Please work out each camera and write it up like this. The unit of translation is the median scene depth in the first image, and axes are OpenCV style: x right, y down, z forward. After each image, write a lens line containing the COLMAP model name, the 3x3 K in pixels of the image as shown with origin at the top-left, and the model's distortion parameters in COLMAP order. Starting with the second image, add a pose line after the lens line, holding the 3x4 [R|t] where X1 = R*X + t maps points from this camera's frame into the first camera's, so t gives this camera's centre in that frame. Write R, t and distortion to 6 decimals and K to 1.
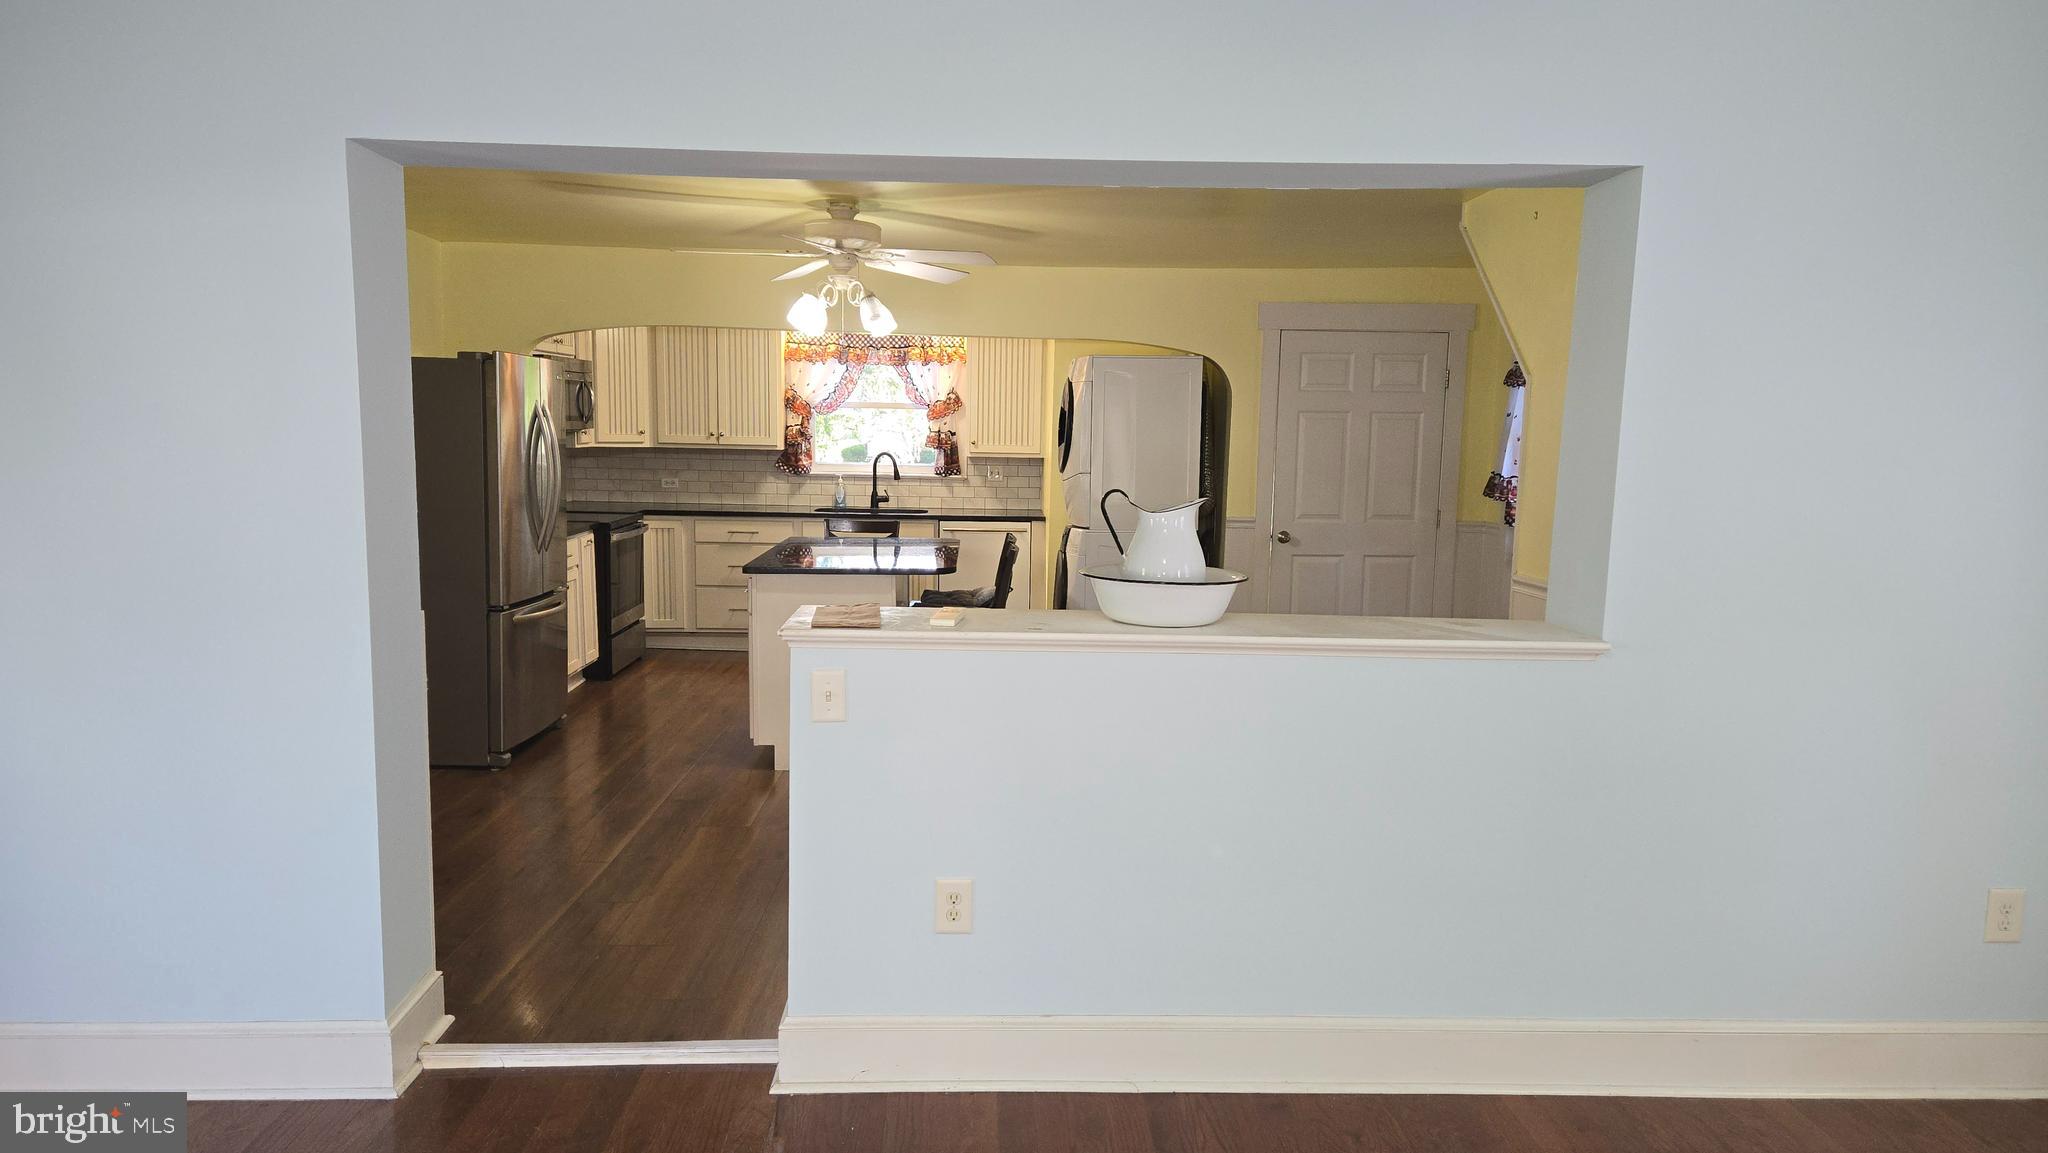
lens RADIAL K [[1387.0, 0, 1023.6], [0, 1387.0, 592.8], [0, 0, 1]] dist [0.076967, -0.066694]
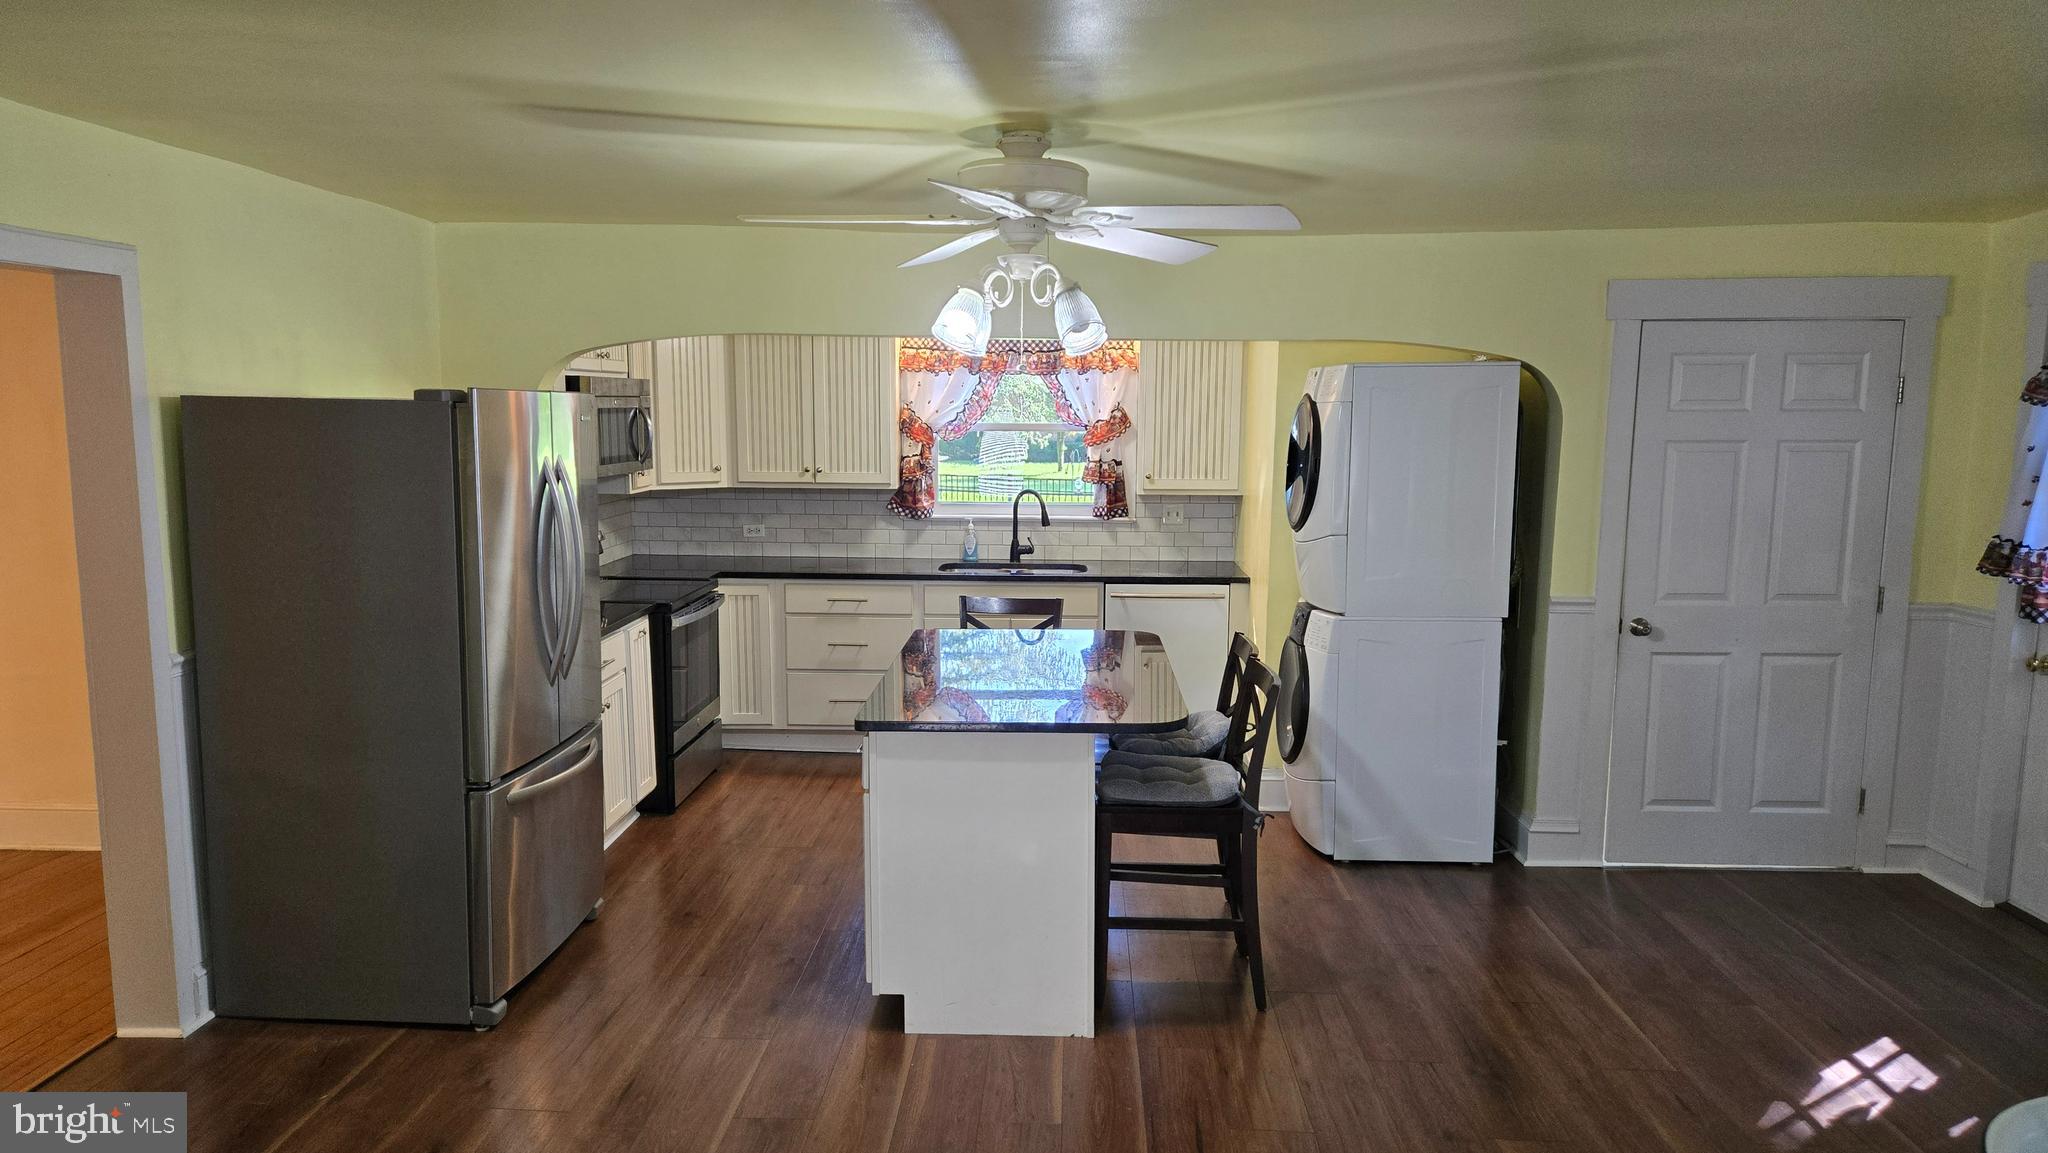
lens RADIAL K [[1387.0, 0, 1003.0], [0, 1387.0, 586.9], [0, 0, 1]] dist [0.076967, -0.066694]
pose [[0.996752, -0.003801, -0.080445, -0.057720], [0.004416, 0.999962, 0.007462, -0.057930], [0.080414, -0.007793, 0.996731, 0.259654]]
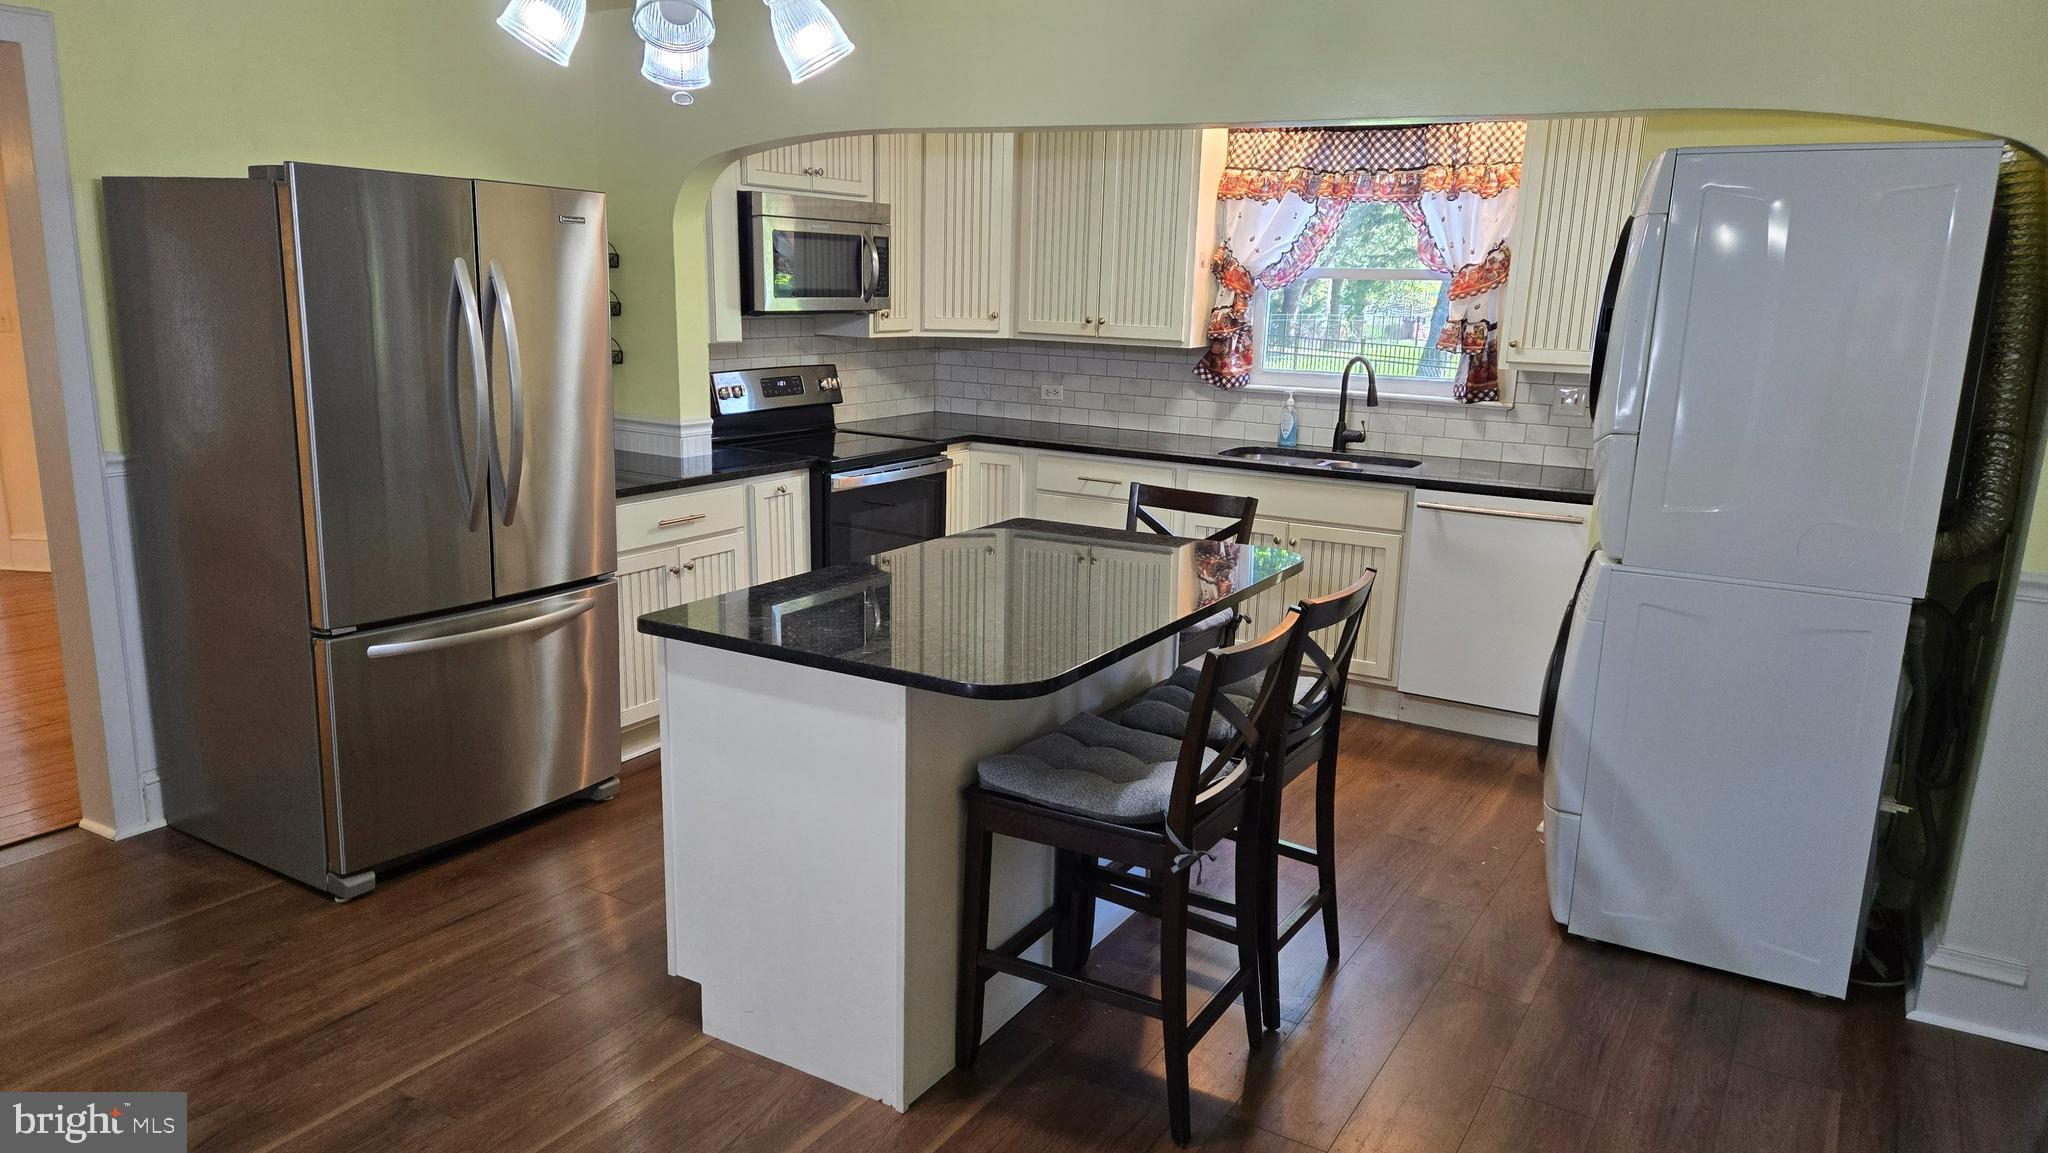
lens RADIAL K [[1387.0, 0, 1013.8], [0, 1387.0, 594.0], [0, 0, 1]] dist [0.076967, -0.066694]
pose [[0.837859, 0.126509, -0.531025, 0.108790], [-0.078709, 0.990608, 0.111810, -0.061715], [0.540182, -0.051885, 0.839947, 0.465277]]
